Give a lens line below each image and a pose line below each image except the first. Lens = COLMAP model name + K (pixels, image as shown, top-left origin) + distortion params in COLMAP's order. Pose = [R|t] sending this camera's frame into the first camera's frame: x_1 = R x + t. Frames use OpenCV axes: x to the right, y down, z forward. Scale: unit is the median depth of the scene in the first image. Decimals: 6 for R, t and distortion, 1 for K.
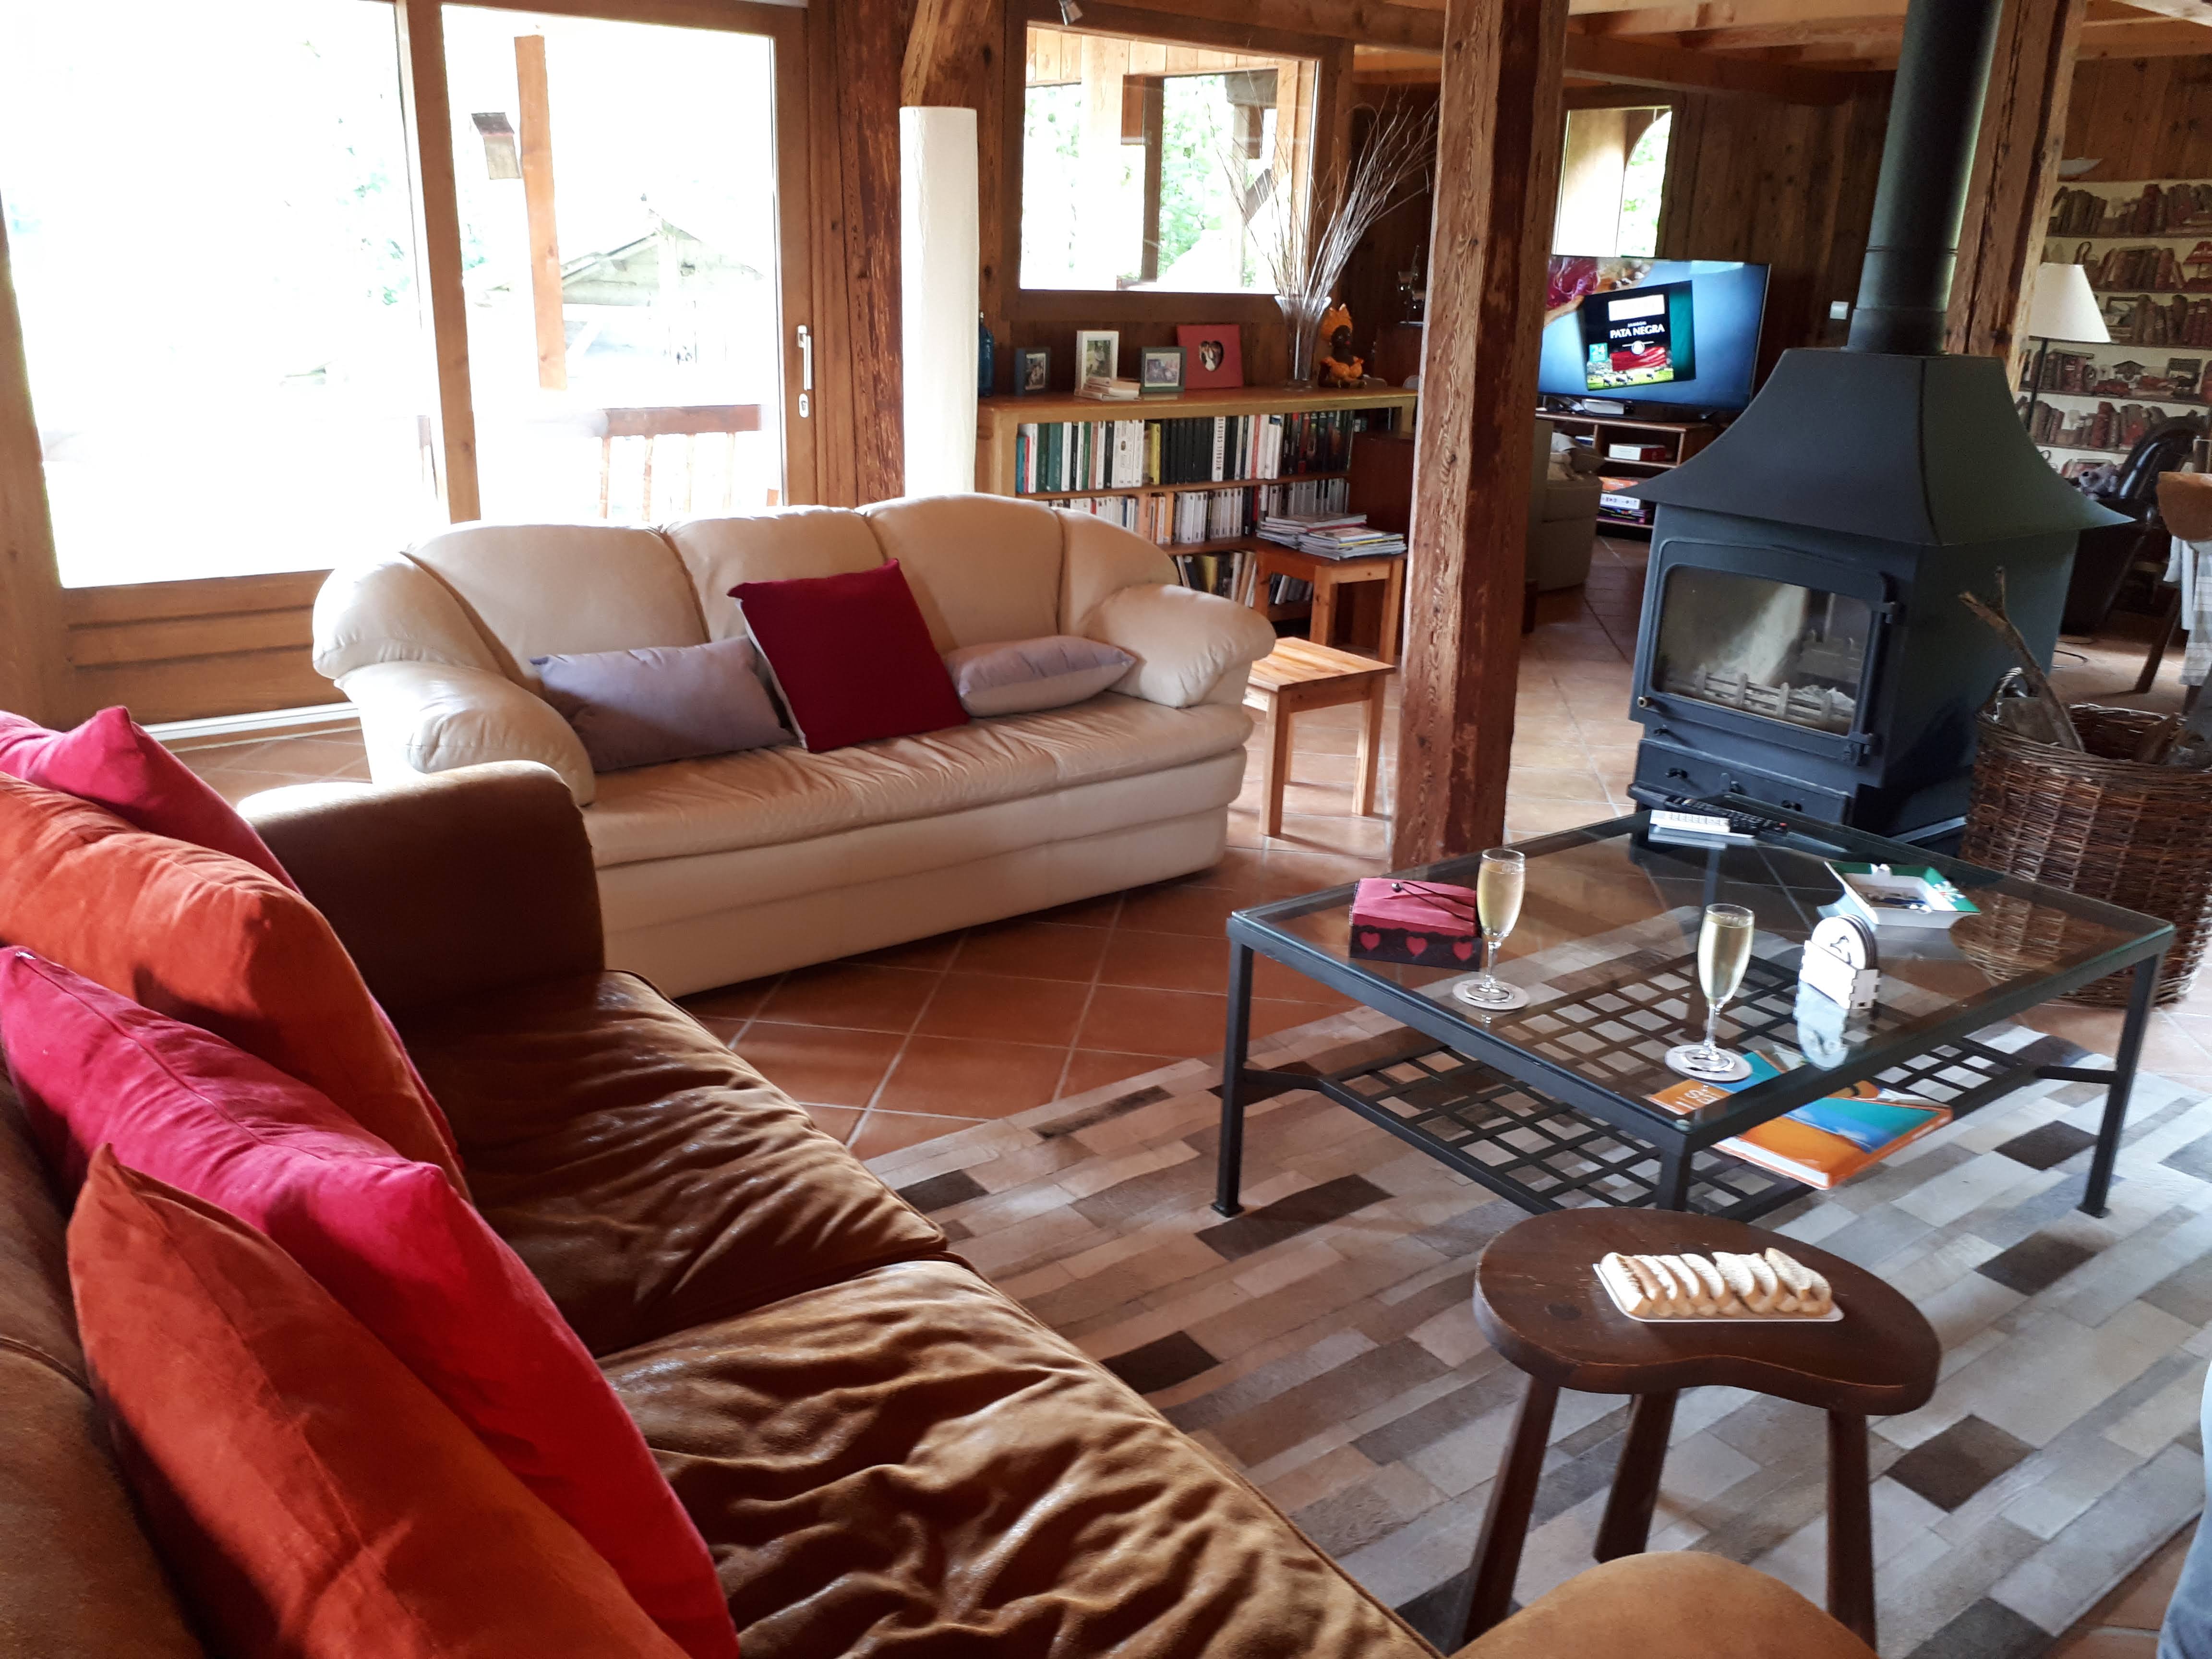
lens RADIAL K [[1744.3, 0, 1106.0], [0, 1744.3, 829.5], [0, 0, 1]] dist [0.043288, -0.069521]
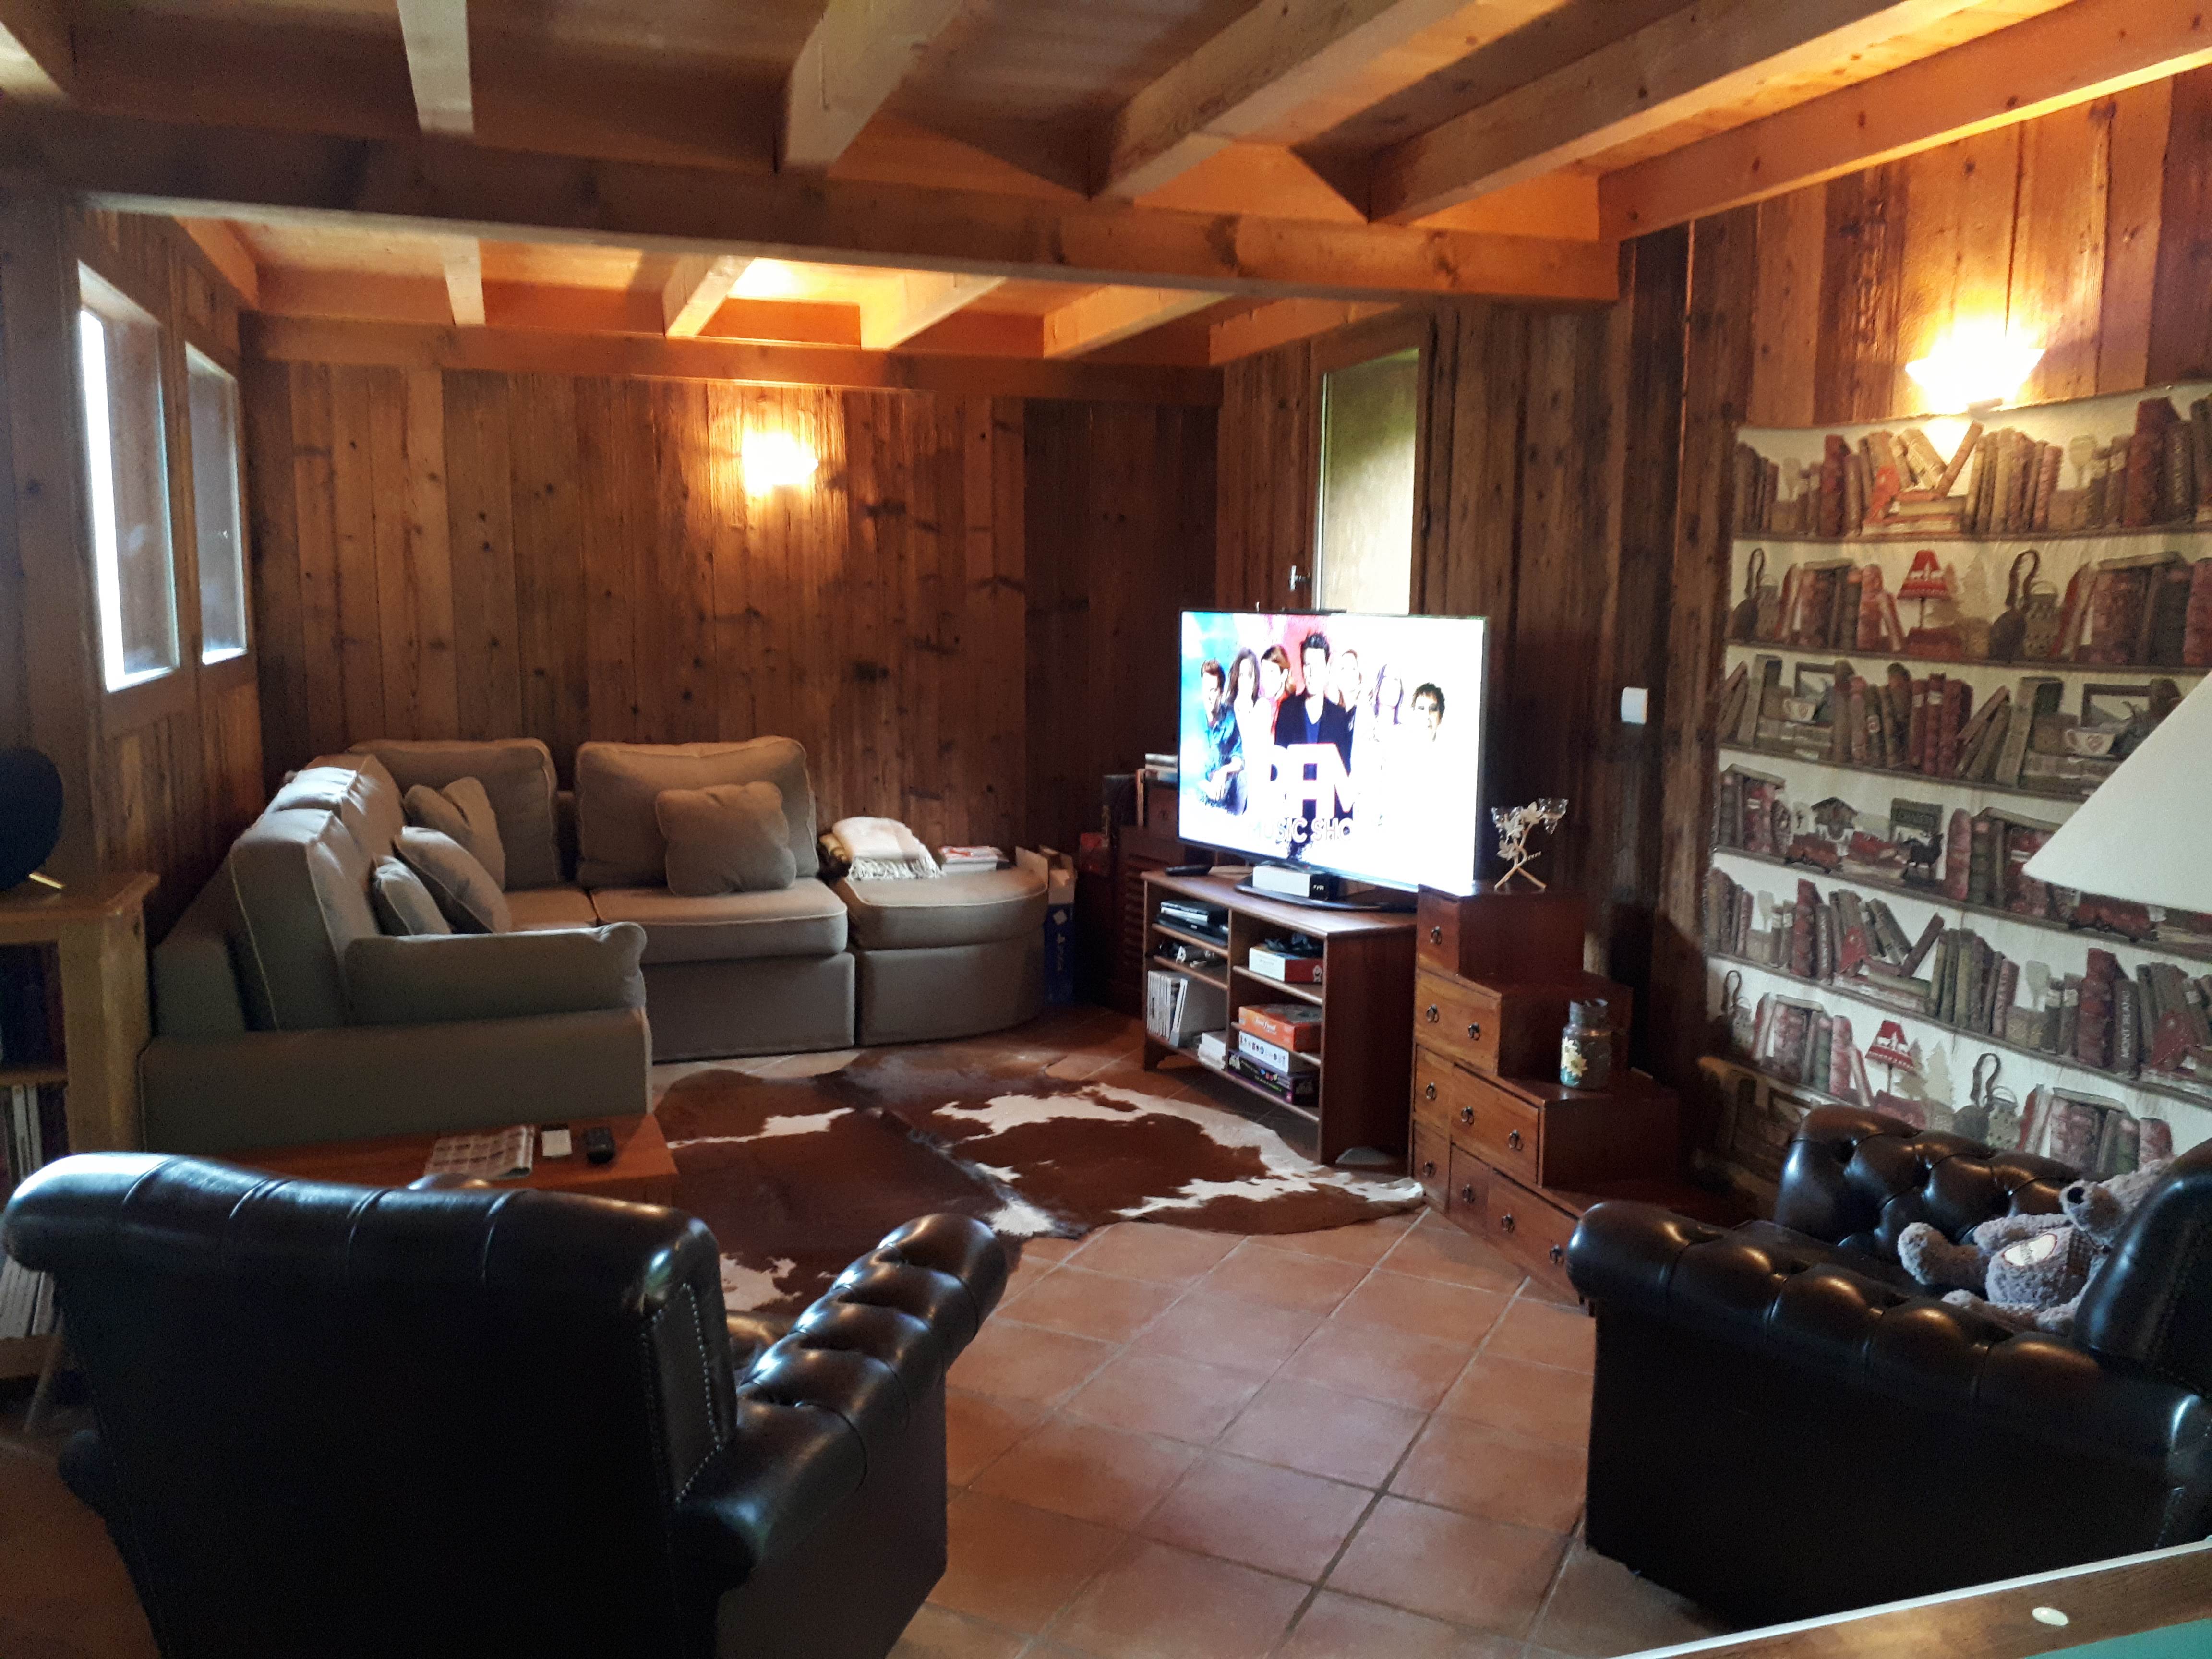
lens RADIAL K [[1744.3, 0, 1106.0], [0, 1744.3, 829.5], [0, 0, 1]] dist [0.043288, -0.069521]
pose [[0.945781, 0.018213, -0.324293, 0.492384], [-0.079602, 0.980975, -0.177062, -0.186136], [0.314898, 0.193276, 0.929238, 0.577146]]
